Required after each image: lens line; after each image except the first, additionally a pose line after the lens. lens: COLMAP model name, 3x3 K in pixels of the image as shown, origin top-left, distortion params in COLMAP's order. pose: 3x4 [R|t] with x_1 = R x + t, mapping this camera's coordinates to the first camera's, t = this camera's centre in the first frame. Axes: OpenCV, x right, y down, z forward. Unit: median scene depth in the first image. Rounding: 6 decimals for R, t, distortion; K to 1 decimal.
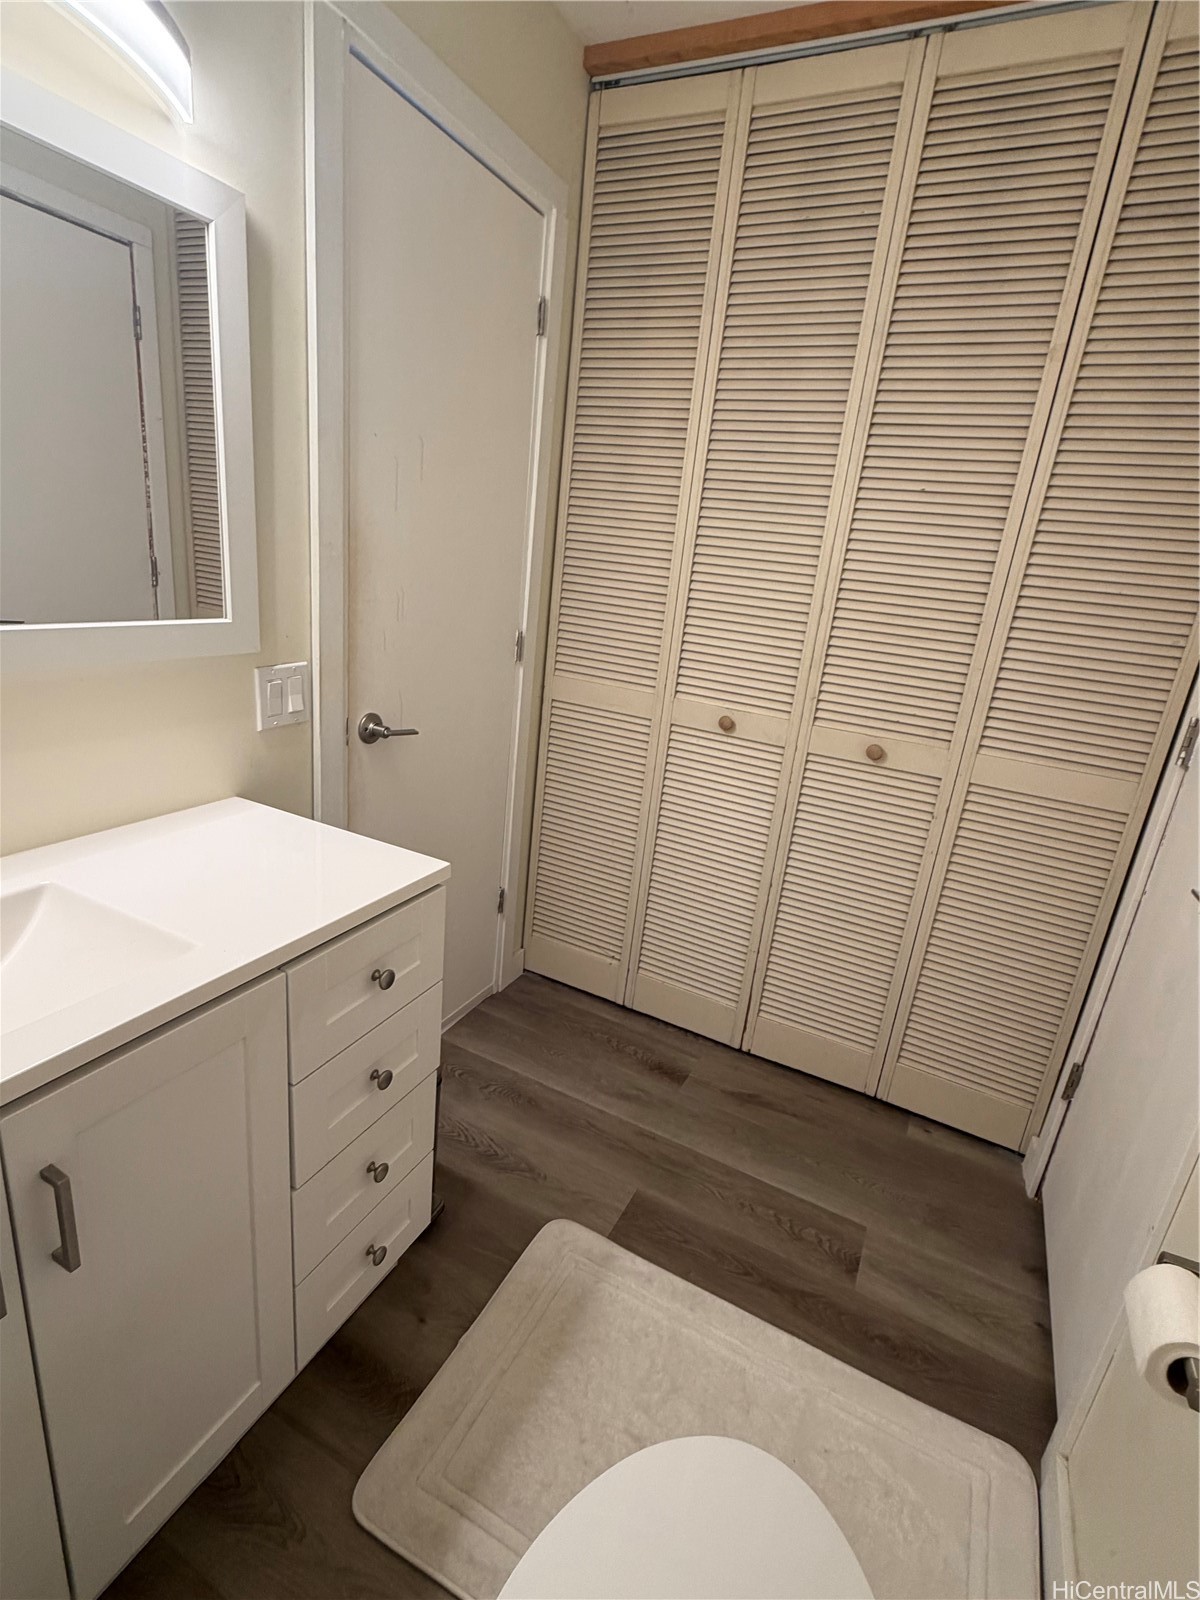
lens RADIAL K [[760.9, 0, 600.0], [0, 760.9, 800.0], [0, 0, 1]] dist [0.002086, 0.000290]
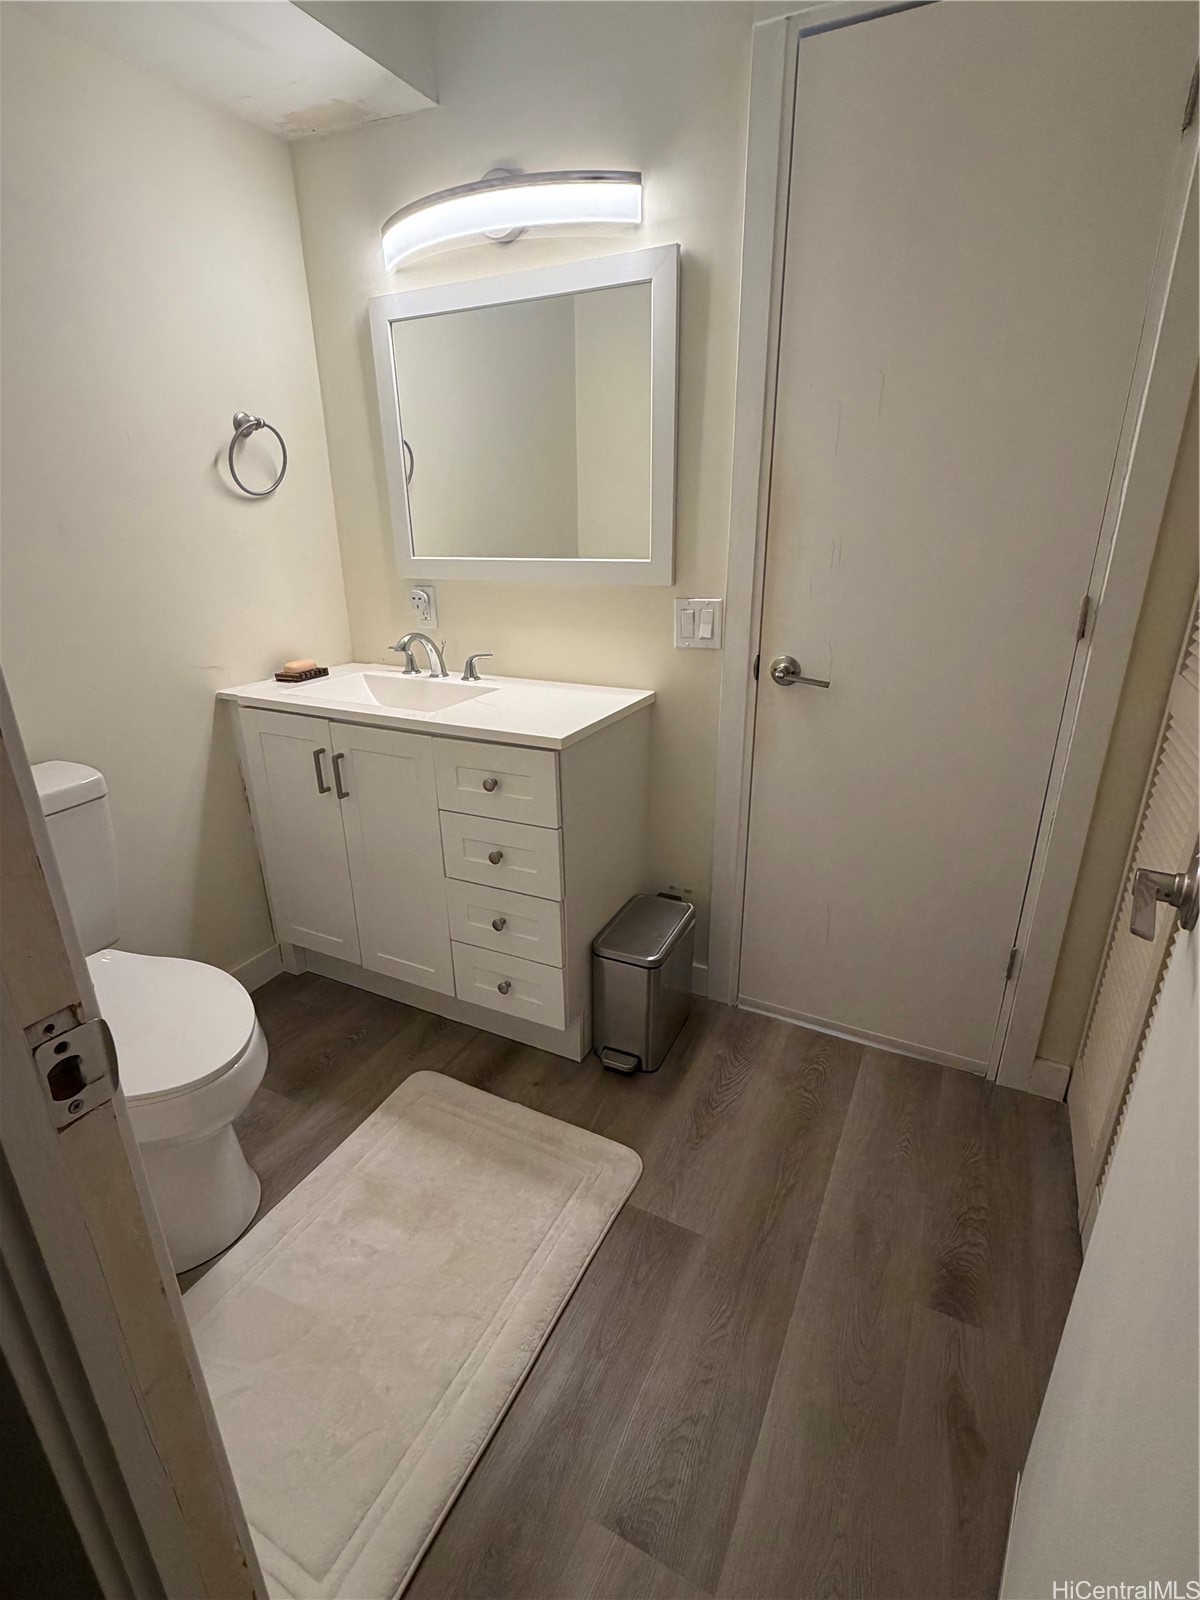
lens RADIAL K [[760.9, 0, 600.0], [0, 760.9, 800.0], [0, 0, 1]] dist [0.002086, 0.000290]
pose [[-0.000201, 0.254340, -0.967115, 0.815514], [-0.294538, 0.924198, 0.243115, -0.115236], [0.955640, 0.284901, 0.074727, 0.762071]]
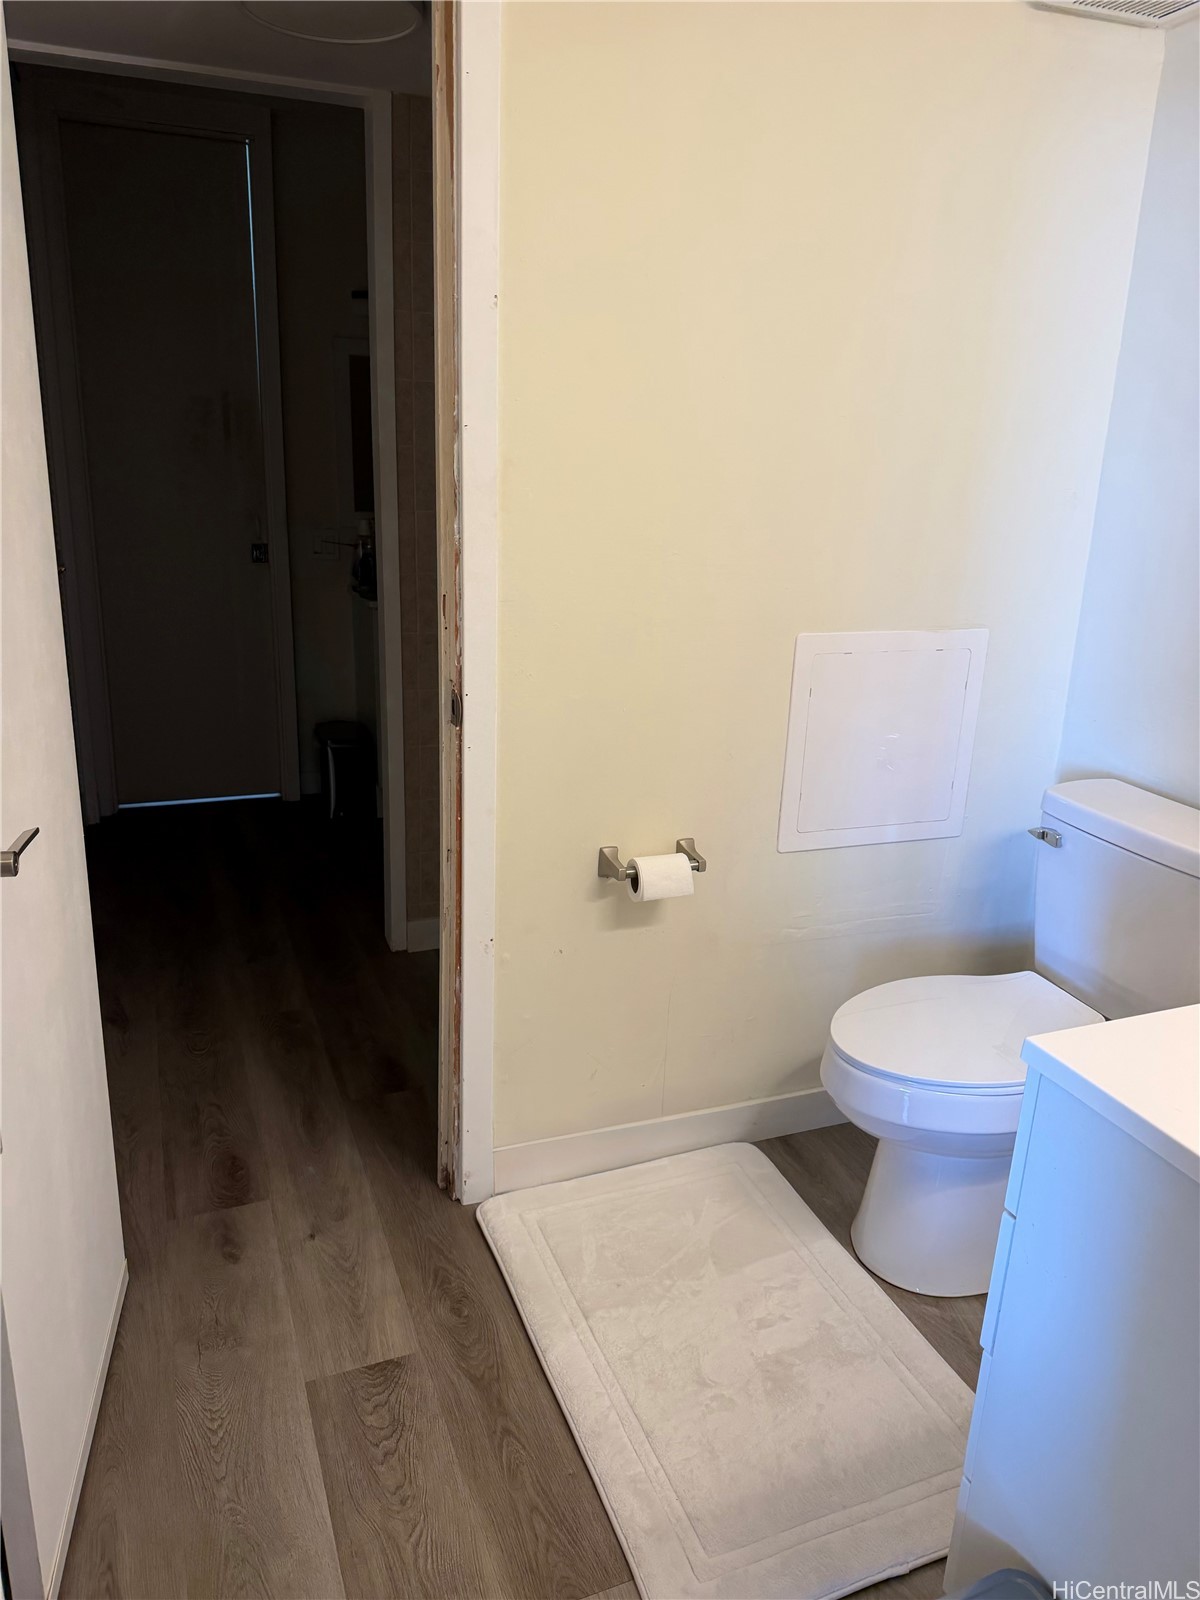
lens RADIAL K [[1131.5, 0, 600.0], [0, 1131.5, 800.0], [0, 0, 1]] dist [0.000125, 0.000107]
pose [[-0.745249, -0.305273, 0.592801, -0.325186], [0.100564, 0.827413, 0.552517, -0.459312], [-0.659160, 0.471377, -0.585929, 1.273900]]
